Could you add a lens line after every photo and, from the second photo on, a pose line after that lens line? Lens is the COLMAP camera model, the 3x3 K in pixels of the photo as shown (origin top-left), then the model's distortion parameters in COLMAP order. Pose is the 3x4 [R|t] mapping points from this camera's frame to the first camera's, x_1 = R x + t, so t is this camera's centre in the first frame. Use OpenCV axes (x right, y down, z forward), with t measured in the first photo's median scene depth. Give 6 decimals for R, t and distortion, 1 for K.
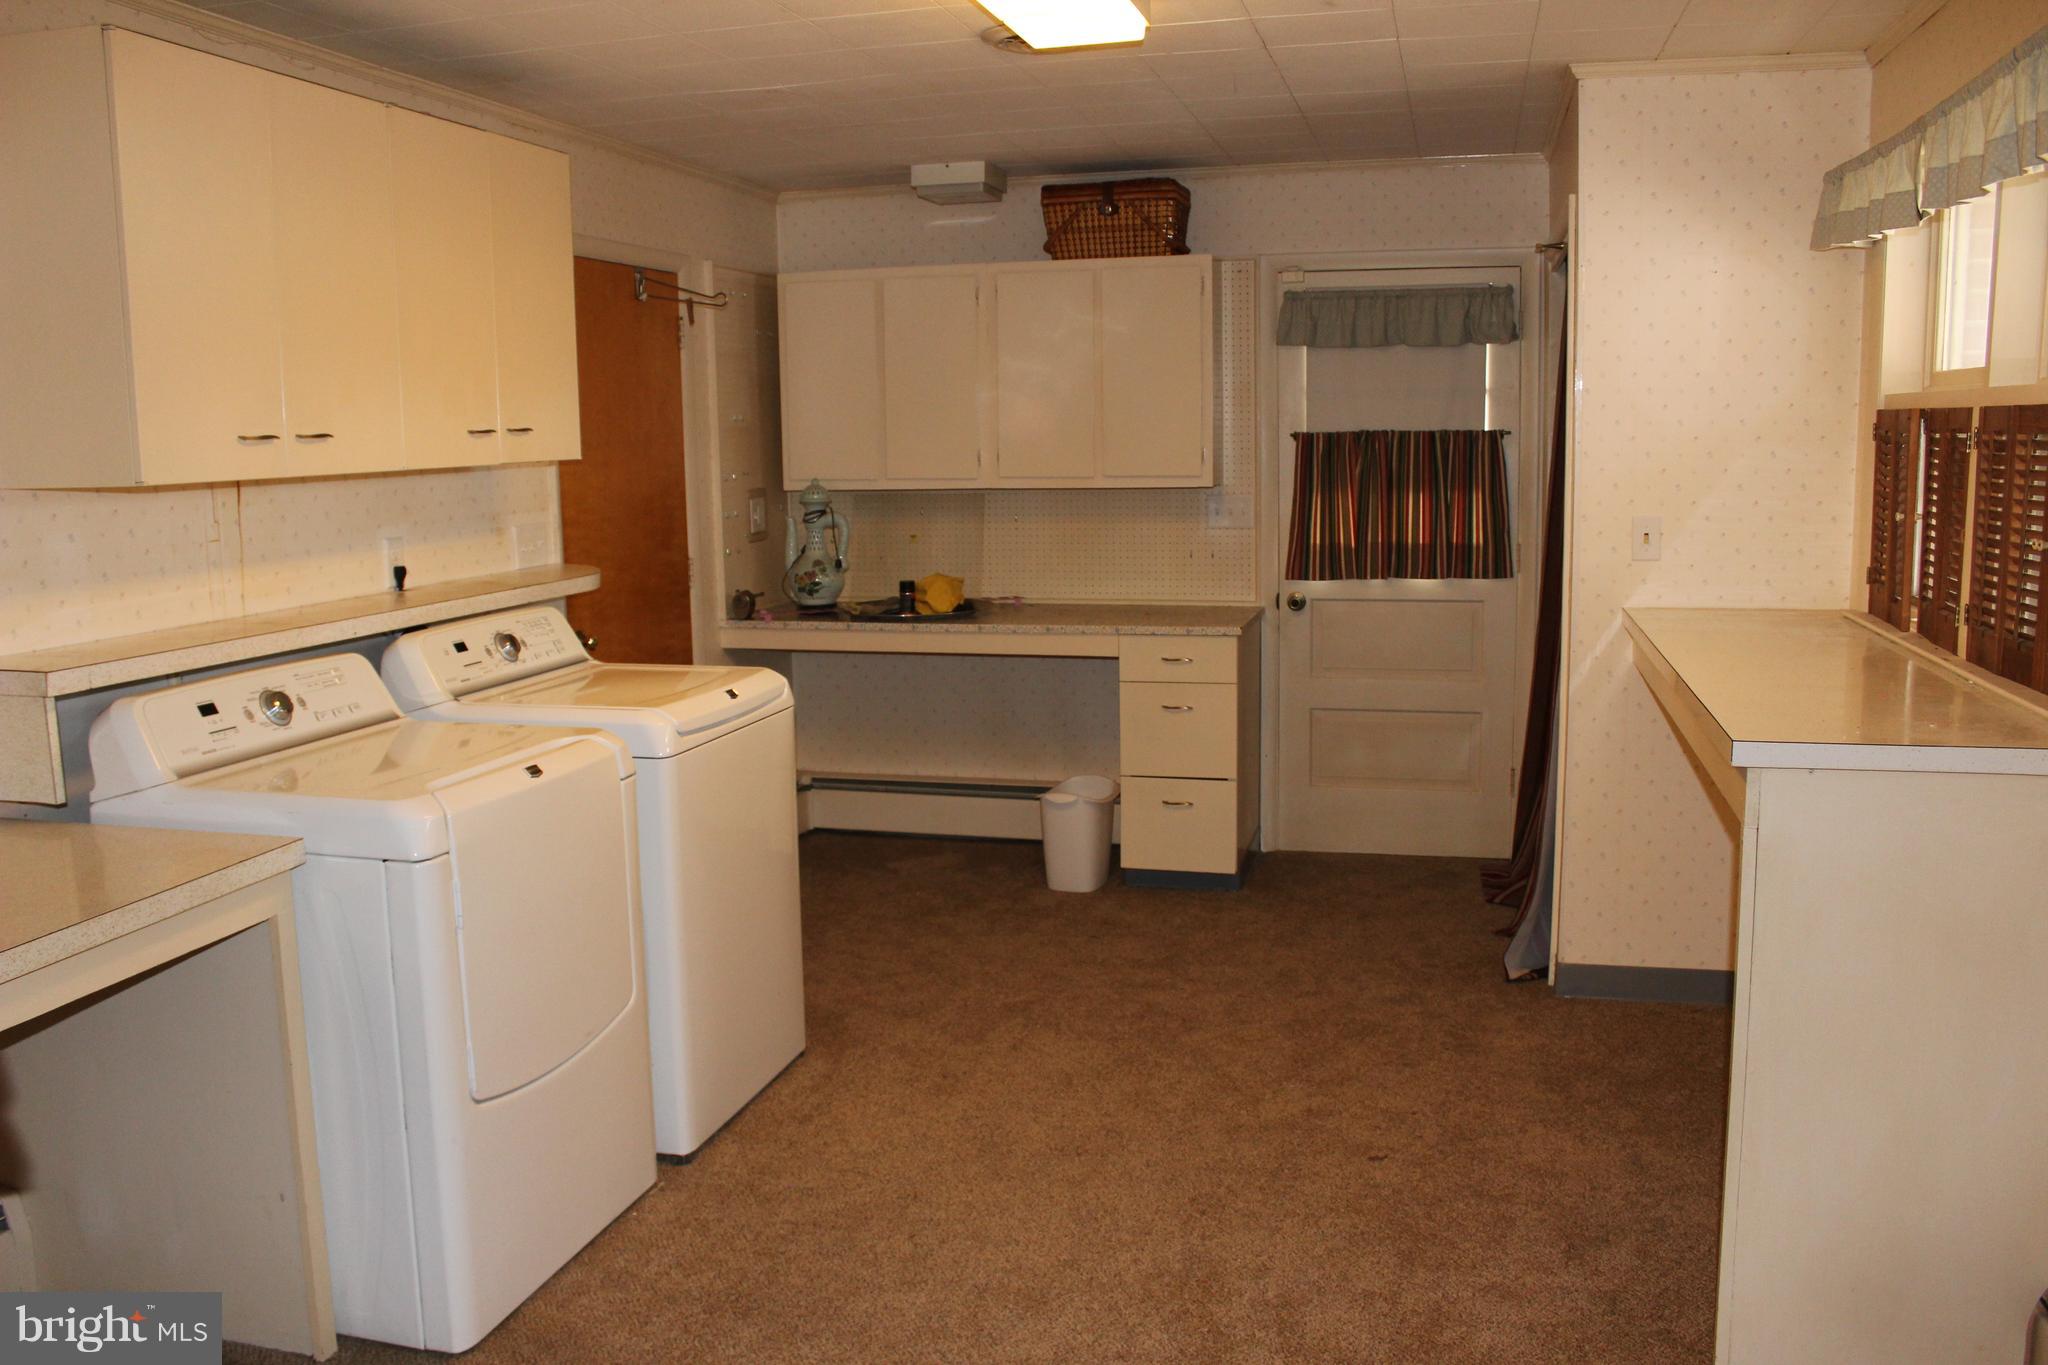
lens RADIAL K [[1692.5, 0, 993.0], [0, 1692.5, 686.2], [0, 0, 1]] dist [-0.161085, 0.141475]
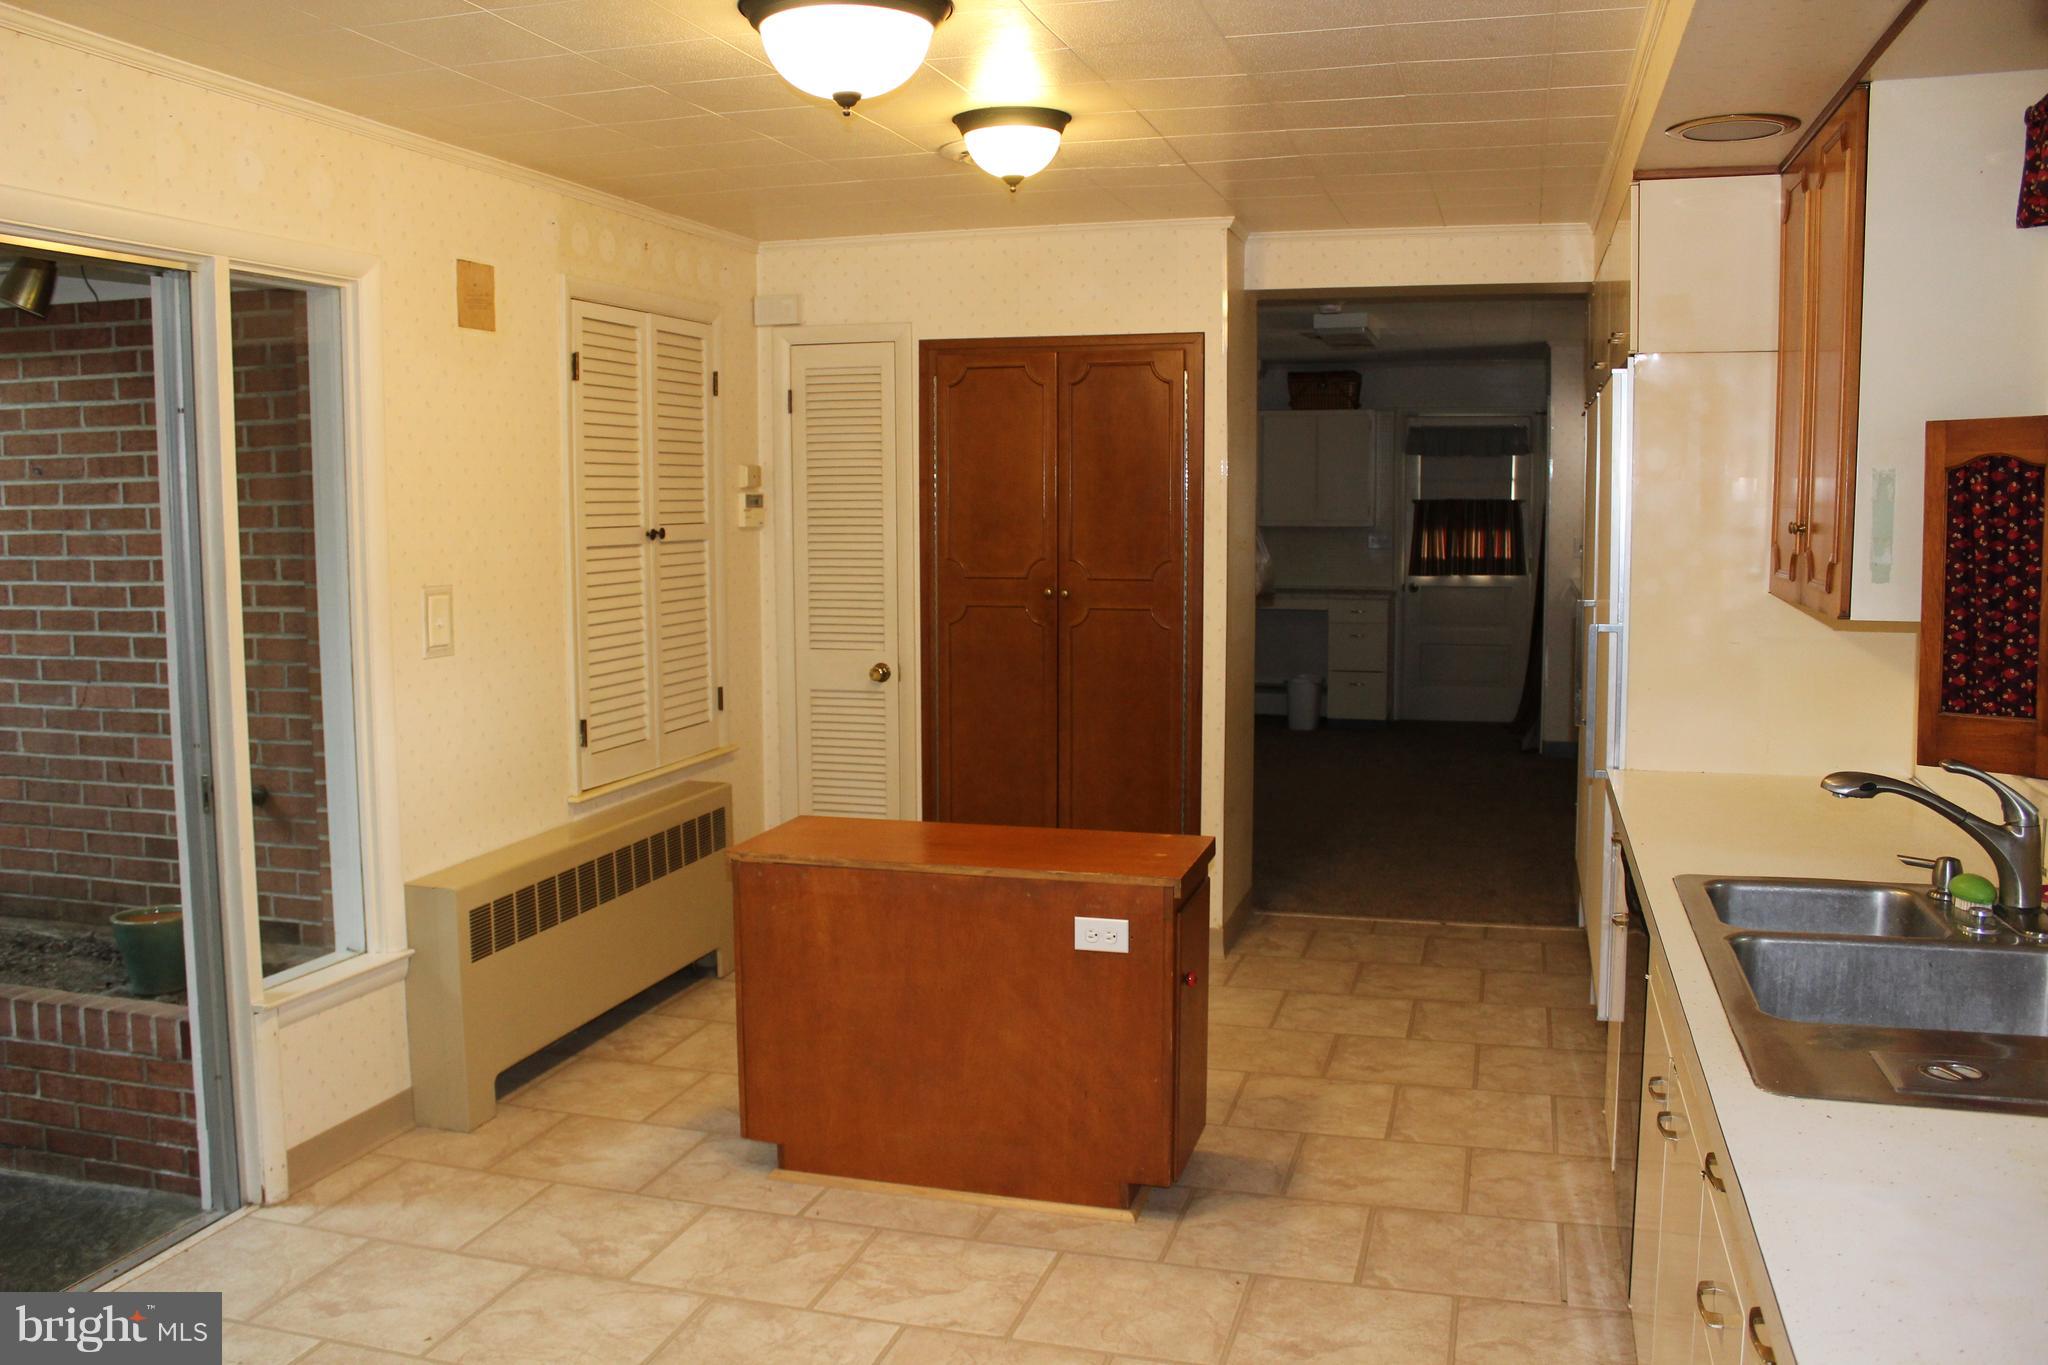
lens RADIAL K [[1692.5, 0, 993.0], [0, 1692.5, 686.2], [0, 0, 1]] dist [-0.161085, 0.141475]
pose [[0.999702, 0.013518, -0.020324, -0.267108], [-0.014456, 0.998803, -0.046733, 0.163044], [0.019668, 0.047013, 0.998701, -0.940407]]
